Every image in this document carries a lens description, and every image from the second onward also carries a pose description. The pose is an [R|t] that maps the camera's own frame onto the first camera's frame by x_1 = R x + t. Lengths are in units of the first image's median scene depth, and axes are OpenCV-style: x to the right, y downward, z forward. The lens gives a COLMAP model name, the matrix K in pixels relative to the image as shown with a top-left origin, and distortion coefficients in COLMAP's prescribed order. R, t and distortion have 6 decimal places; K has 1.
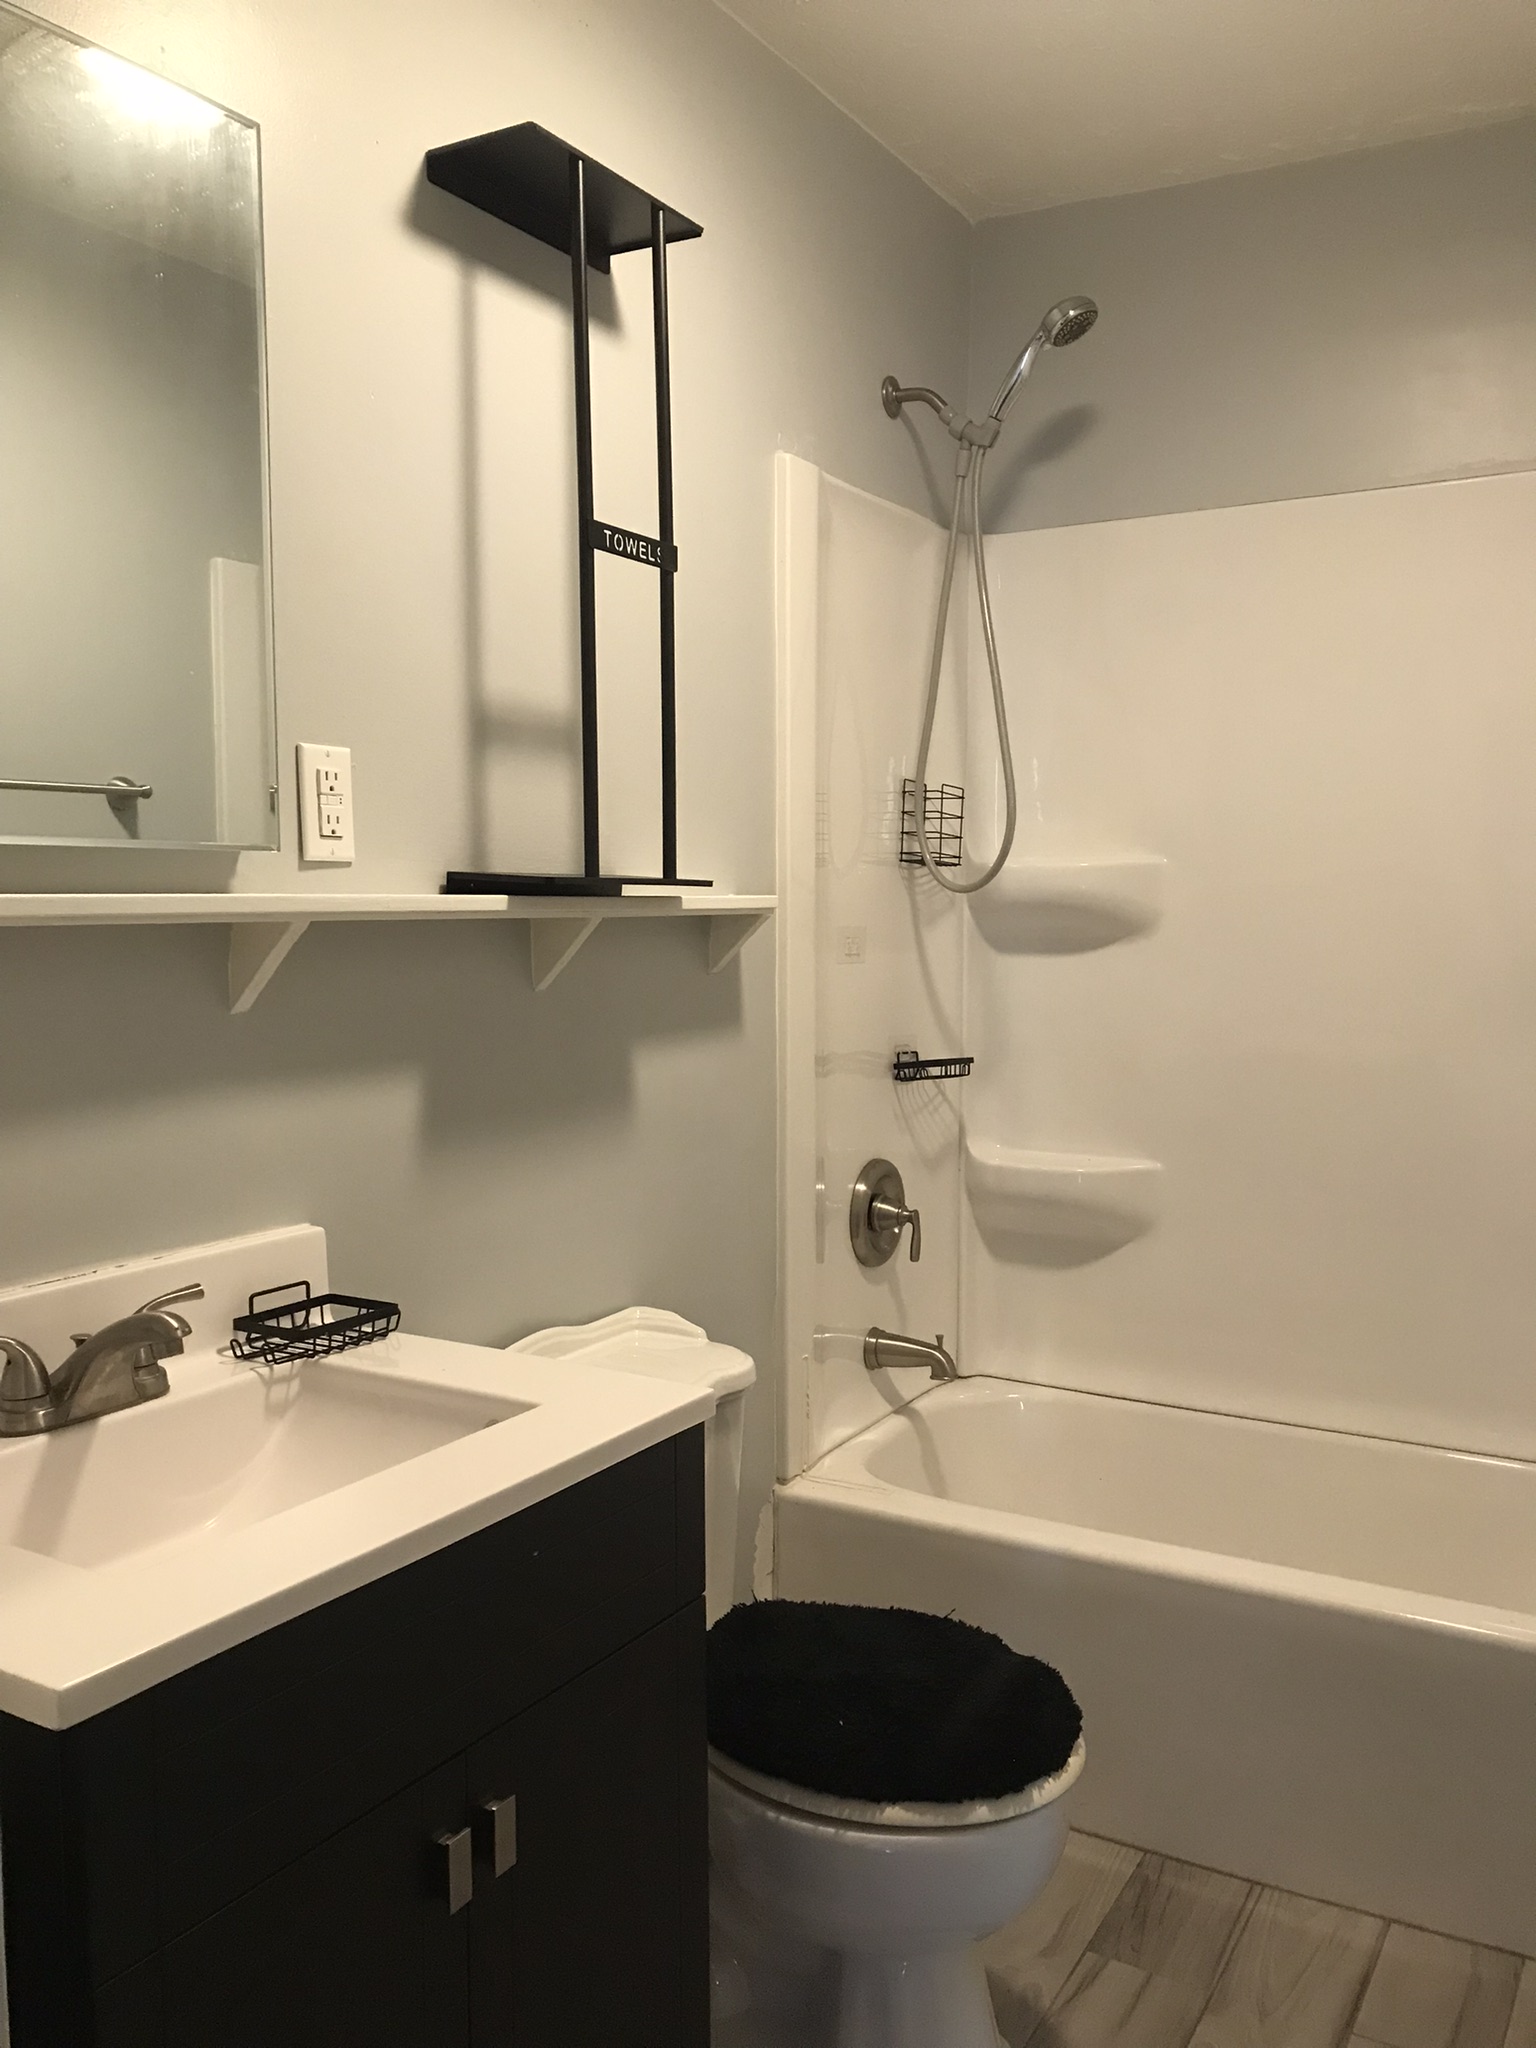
lens RADIAL K [[1670.2, 0, 764.9], [0, 1670.2, 1018.7], [0, 0, 1]] dist [0.044248, -0.050345]
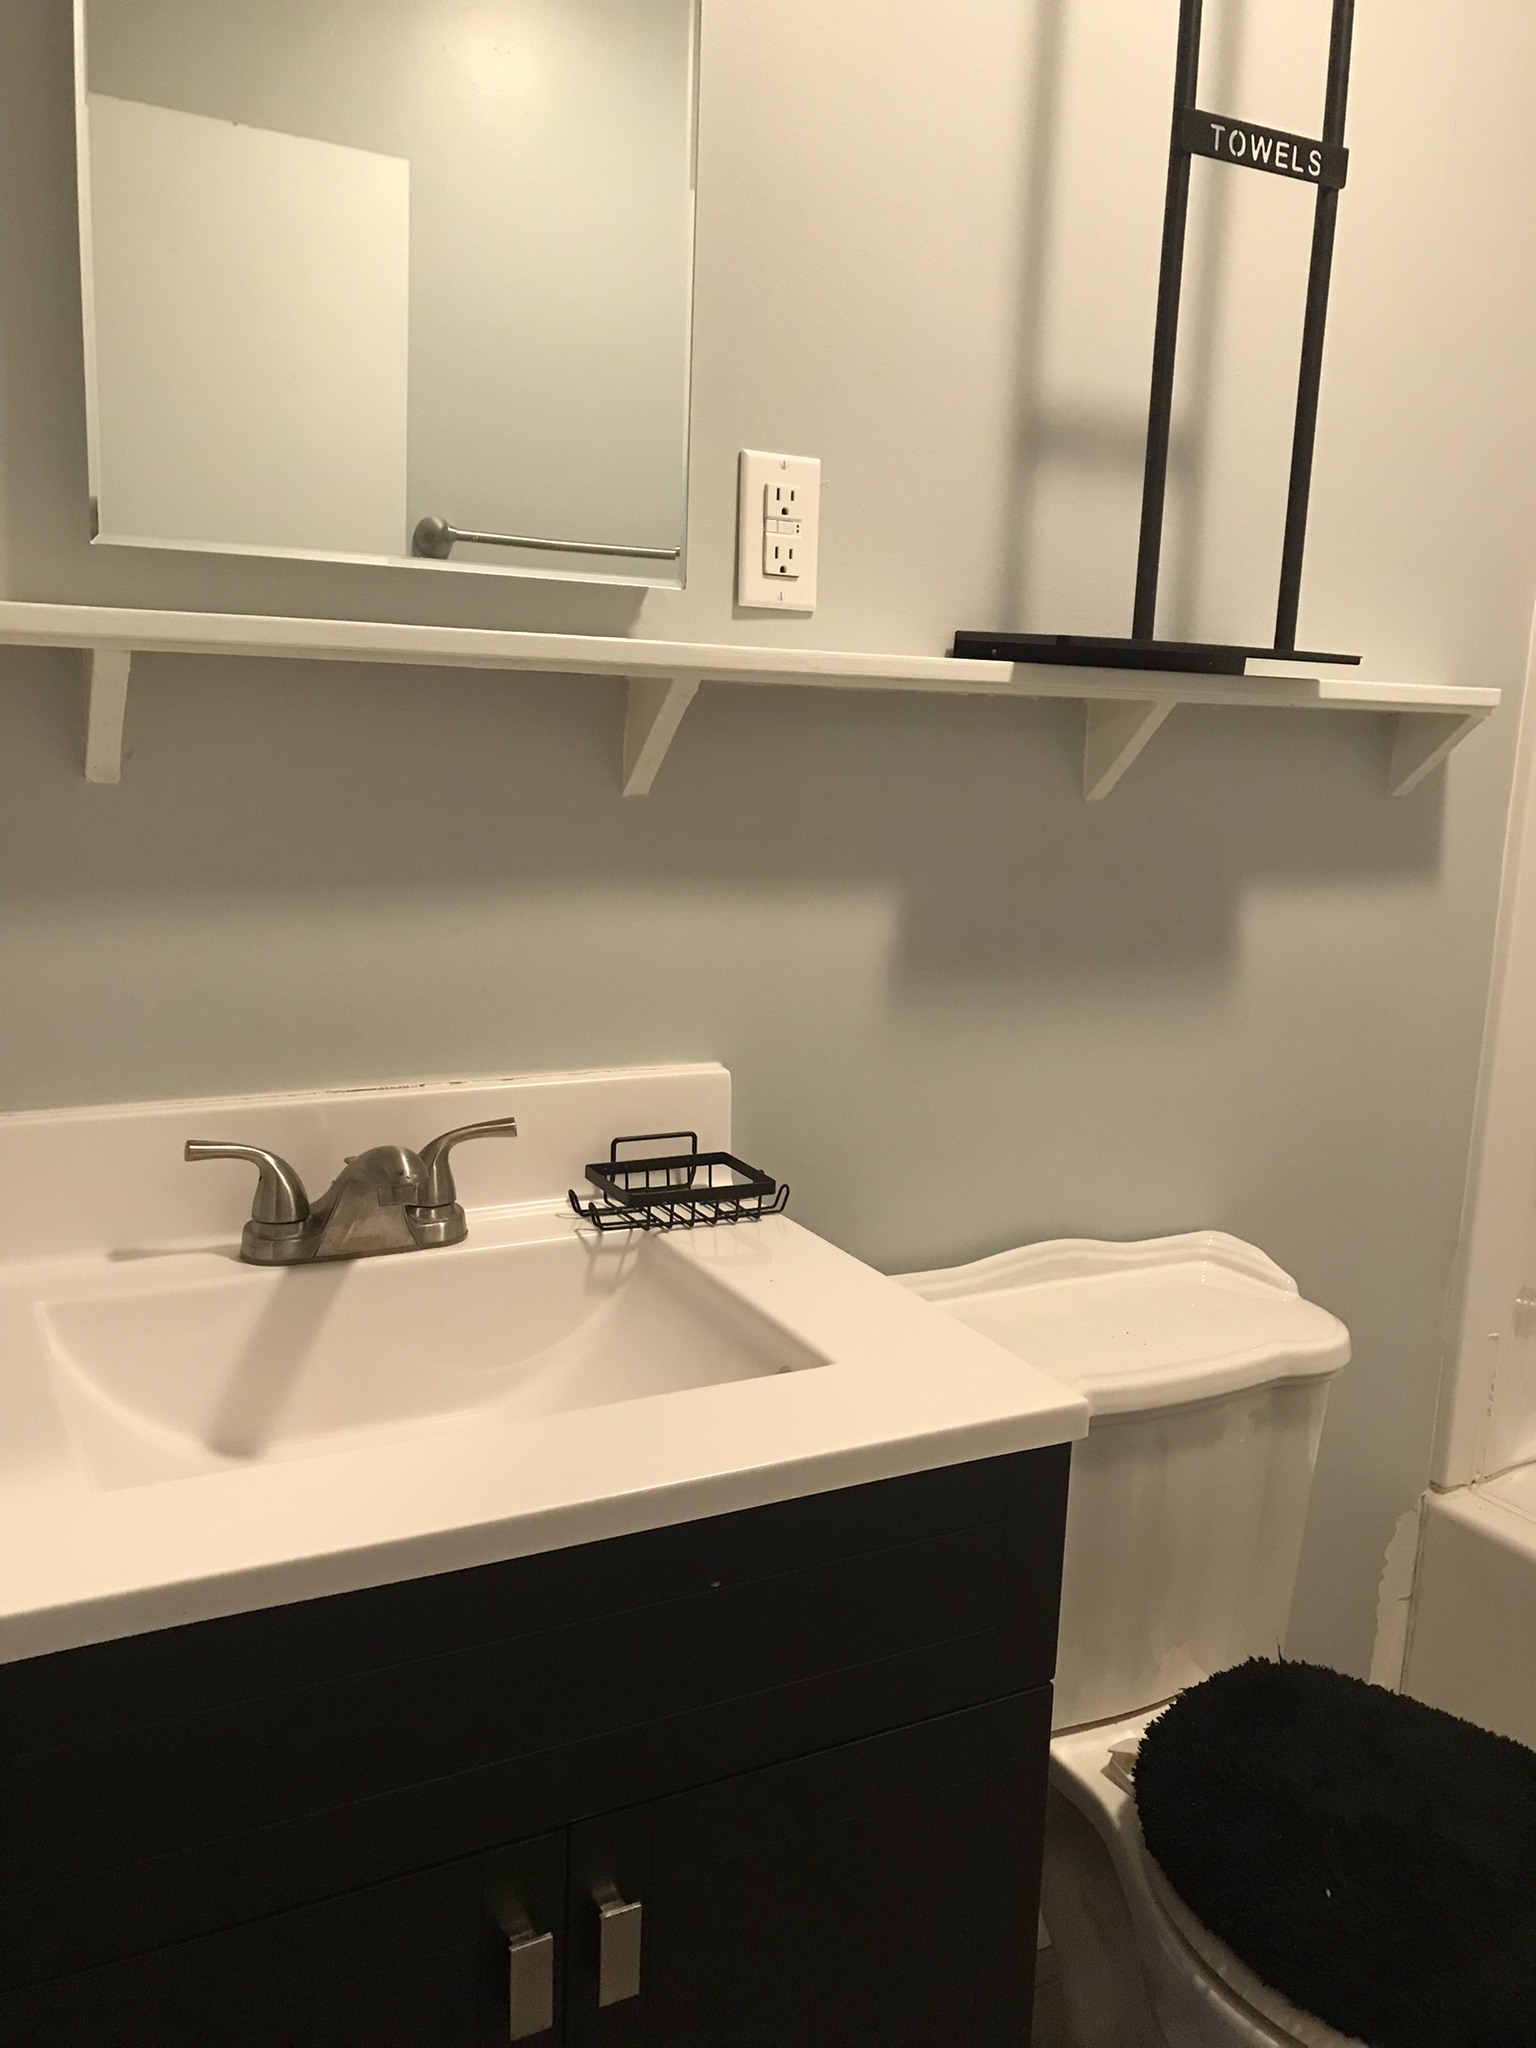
lens RADIAL K [[1670.2, 0, 773.9], [0, 1670.2, 1007.1], [0, 0, 1]] dist [0.044248, -0.050345]
pose [[0.858644, 0.126422, -0.496737, 0.100121], [-0.078011, 0.990049, 0.117124, -0.000962], [0.506601, -0.061817, 0.859962, 0.214363]]
